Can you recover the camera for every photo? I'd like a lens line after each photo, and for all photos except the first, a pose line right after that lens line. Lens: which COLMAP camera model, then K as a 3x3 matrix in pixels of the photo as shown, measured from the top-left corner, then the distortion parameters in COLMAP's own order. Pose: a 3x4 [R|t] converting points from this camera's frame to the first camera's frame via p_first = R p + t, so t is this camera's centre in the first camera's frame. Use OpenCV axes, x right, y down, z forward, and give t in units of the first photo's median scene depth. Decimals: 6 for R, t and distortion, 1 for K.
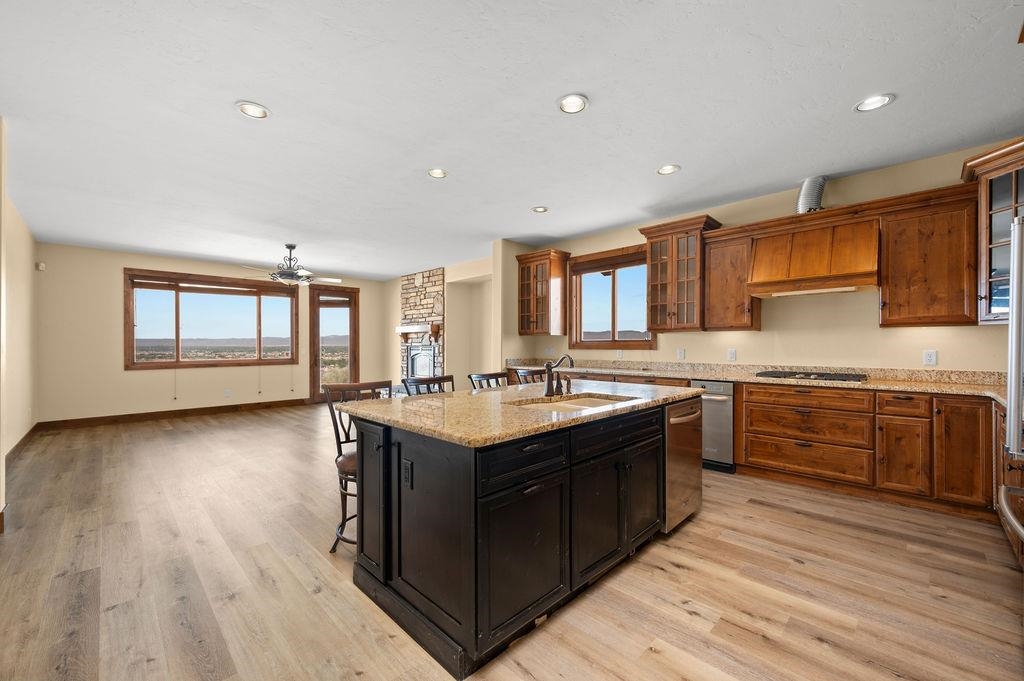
lens RADIAL K [[408.4, 0, 516.4], [0, 408.4, 343.8], [0, 0, 1]] dist [-0.003223, -0.000443]
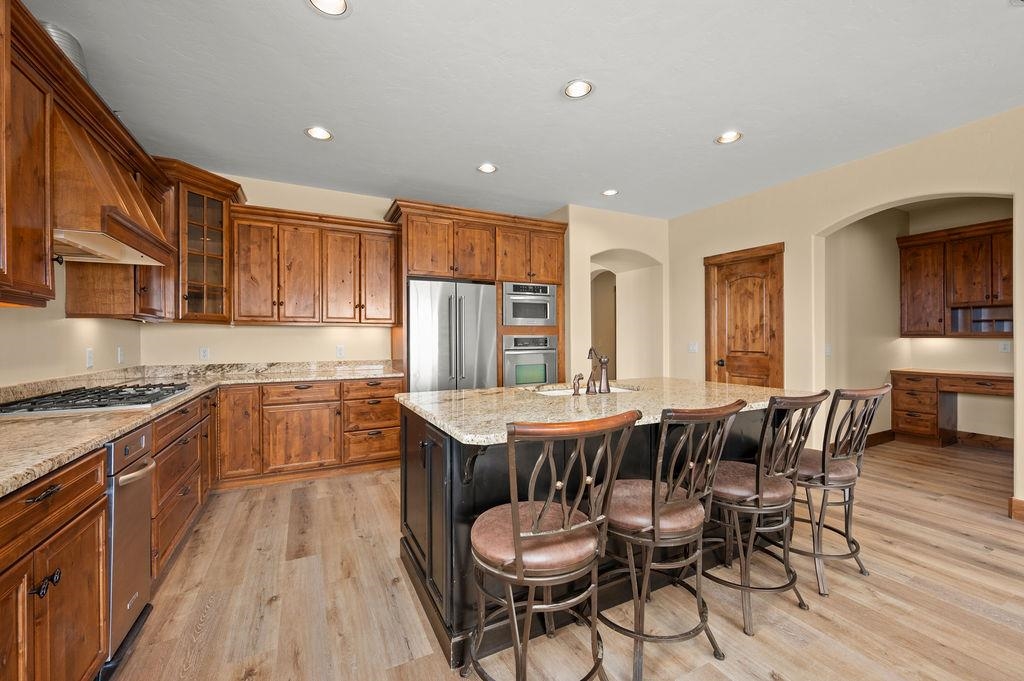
lens RADIAL K [[407.1, 0, 511.7], [0, 407.1, 339.3], [0, 0, 1]] dist [0.000302, -0.000182]
pose [[-0.949129, 0.007447, 0.314800, -0.005159], [0.006629, 0.999971, -0.003670, 0.003593], [-0.314818, -0.001396, -0.949151, 0.880369]]
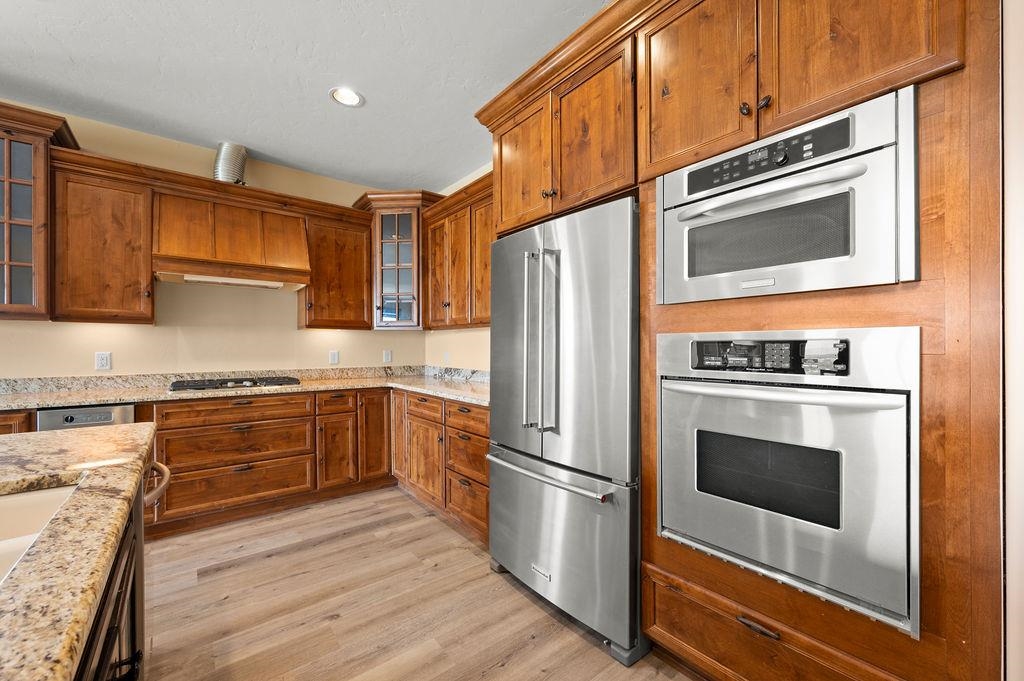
lens RADIAL K [[407.4, 0, 512.8], [0, 407.4, 347.4], [0, 0, 1]] dist [-0.001032, -0.000081]
pose [[0.116496, -0.001166, 0.993190, -0.021768], [-0.003279, 0.999993, 0.001559, 0.002282], [-0.993186, -0.003438, 0.116492, 0.226924]]
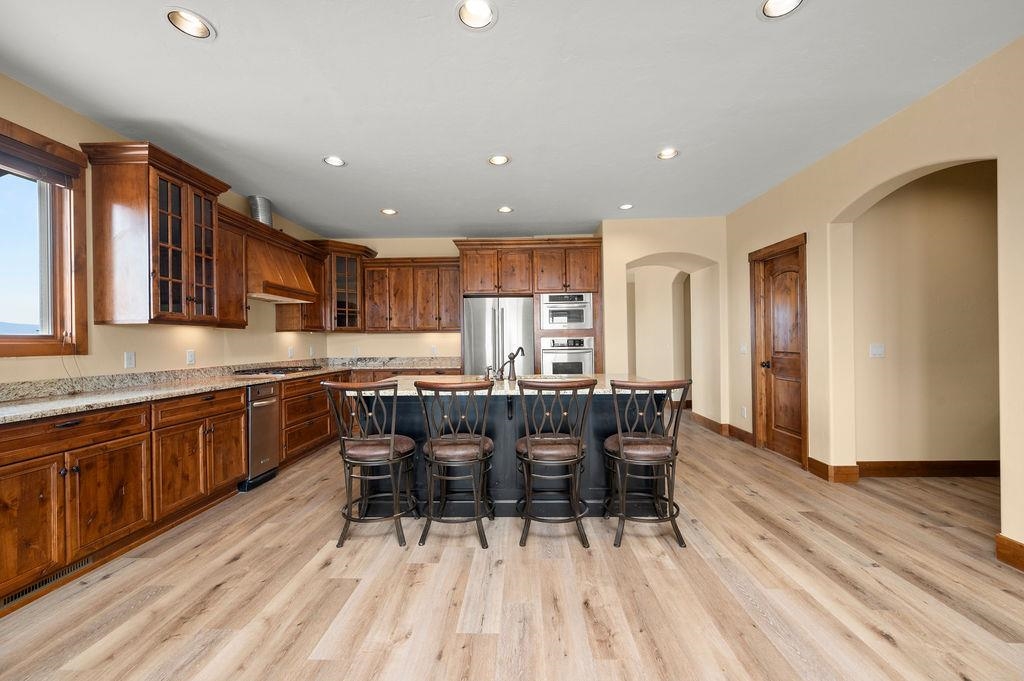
lens RADIAL K [[404.3, 0, 513.5], [0, 404.3, 340.6], [0, 0, 1]] dist [-0.001515, -0.000149]
pose [[-0.684323, 0.012424, 0.729073, -0.380356], [0.011169, 0.999916, -0.006557, 0.005470], [-0.729093, 0.003656, -0.684405, 0.840907]]
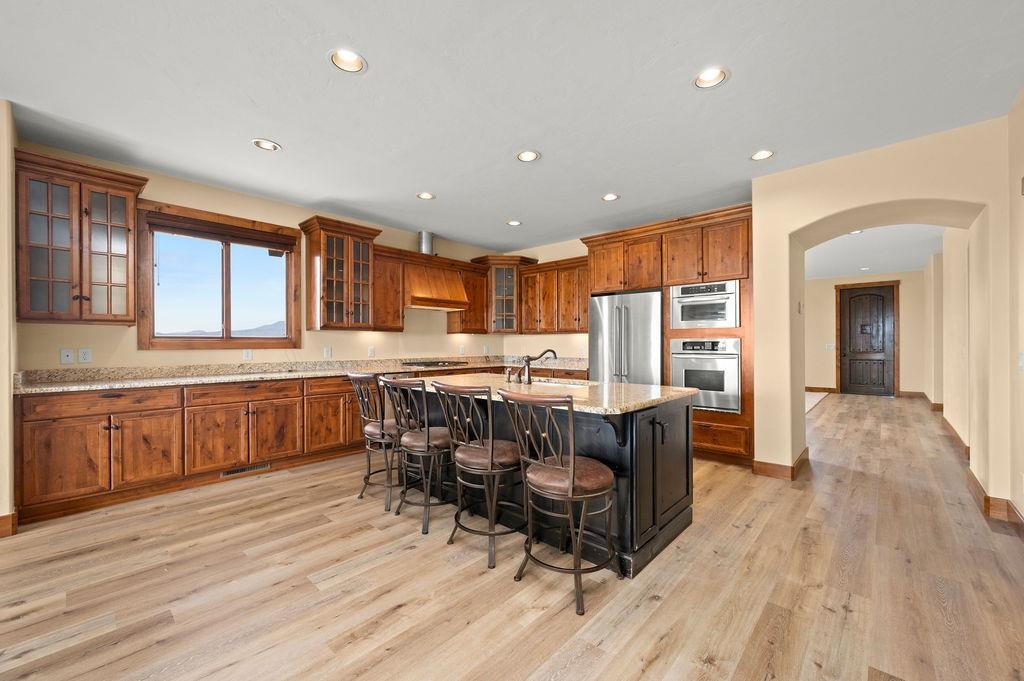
lens RADIAL K [[408.2, 0, 514.5], [0, 408.2, 340.0], [0, 0, 1]] dist [-0.003047, -0.000093]
pose [[-0.039142, 0.010218, 0.999181, -0.516747], [-0.001699, 0.999946, -0.010292, 0.004032], [-0.999232, -0.002100, -0.039122, 0.492676]]
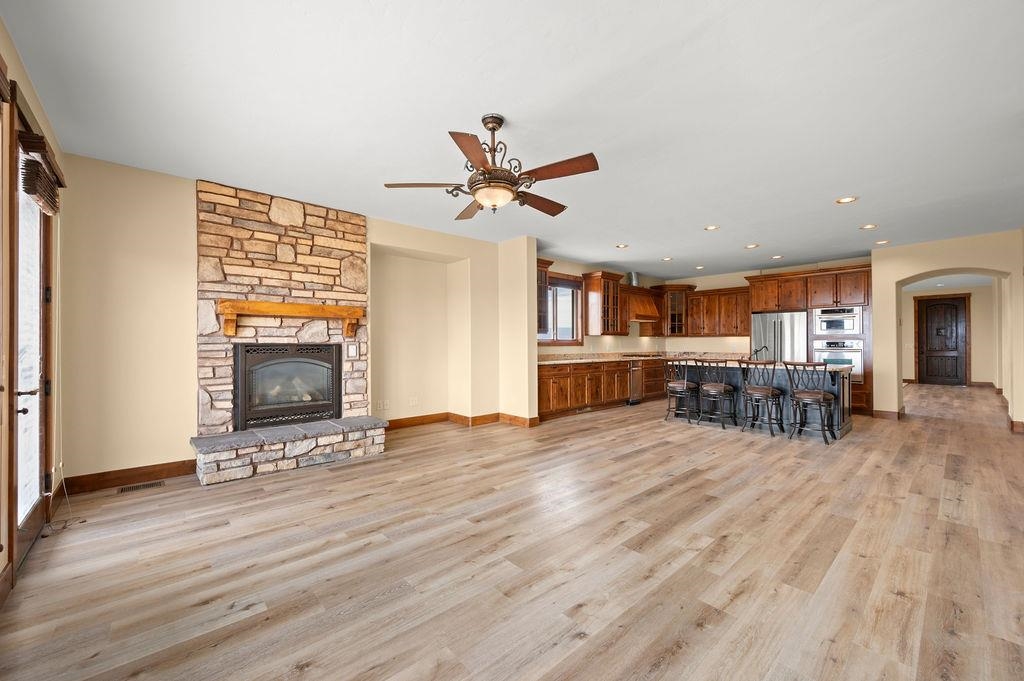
lens RADIAL K [[407.1, 0, 511.7], [0, 407.1, 339.3], [0, 0, 1]] dist [0.000302, -0.000182]
pose [[0.057360, 0.012044, 0.998281, -1.092093], [-0.002891, 0.999925, -0.011898, 0.007748], [-0.998349, -0.002204, 0.057391, 1.044295]]
